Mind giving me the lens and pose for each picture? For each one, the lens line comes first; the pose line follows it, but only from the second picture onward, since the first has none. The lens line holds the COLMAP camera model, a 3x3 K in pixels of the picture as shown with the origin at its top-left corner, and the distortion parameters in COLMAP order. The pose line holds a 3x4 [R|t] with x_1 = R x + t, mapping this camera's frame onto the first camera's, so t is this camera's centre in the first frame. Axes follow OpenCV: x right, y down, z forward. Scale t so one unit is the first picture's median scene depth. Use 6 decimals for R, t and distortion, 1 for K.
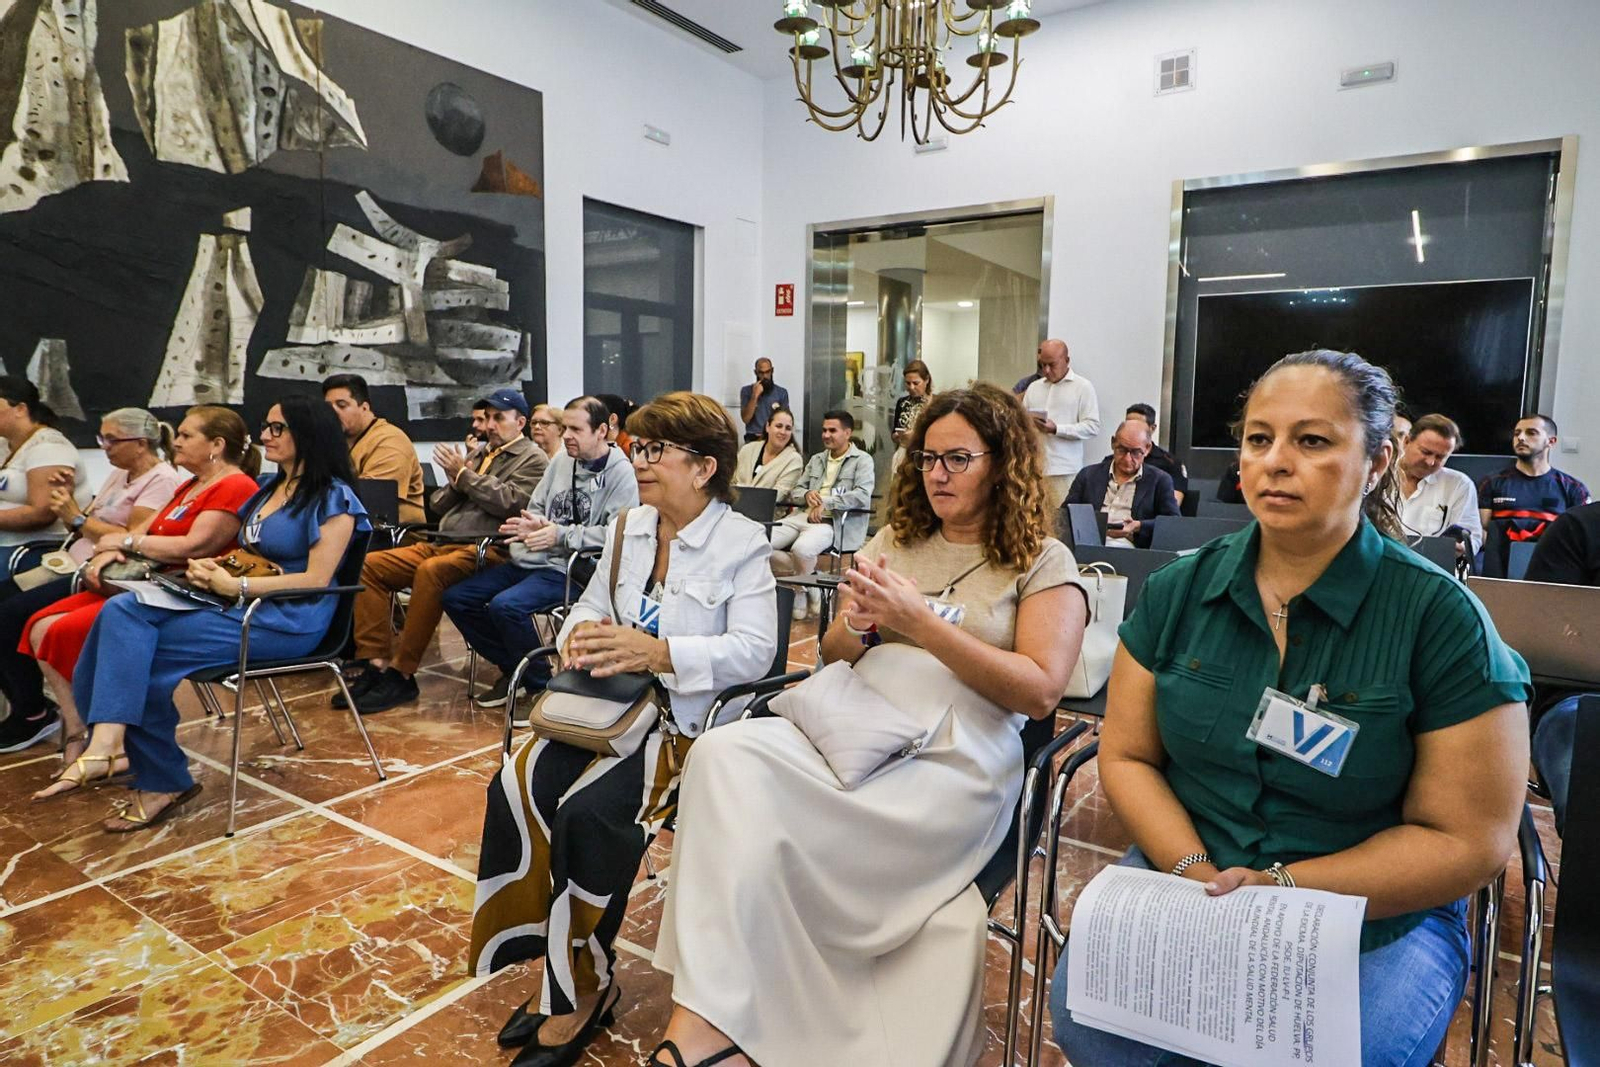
lens RADIAL K [[946.5, 0, 803.4], [0, 946.5, 526.6], [0, 0, 1]] dist [-0.005177, 0.000074]
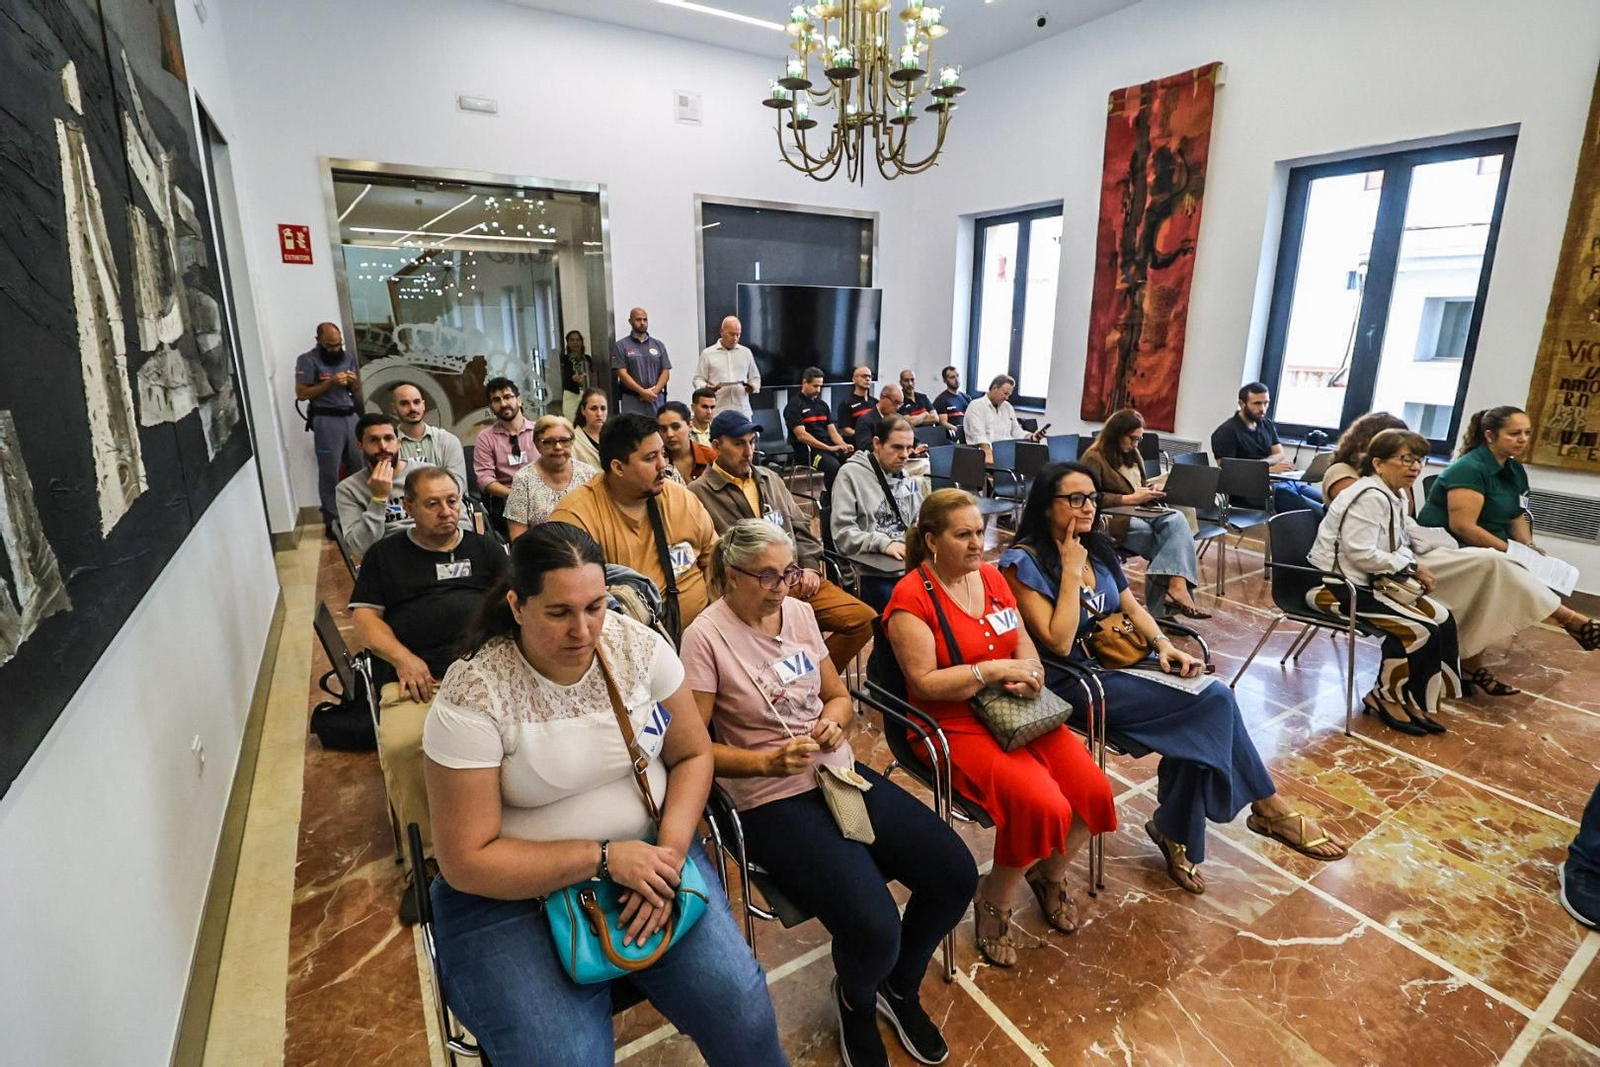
lens RADIAL K [[746.8, 0, 805.5], [0, 746.8, 527.8], [0, 0, 1]] dist [-0.003305, -0.000313]
pose [[0.405723, -0.244532, 0.880677, -0.521598], [0.106041, 0.969633, 0.220380, -0.104198], [-0.907824, 0.003975, 0.419333, 0.351743]]
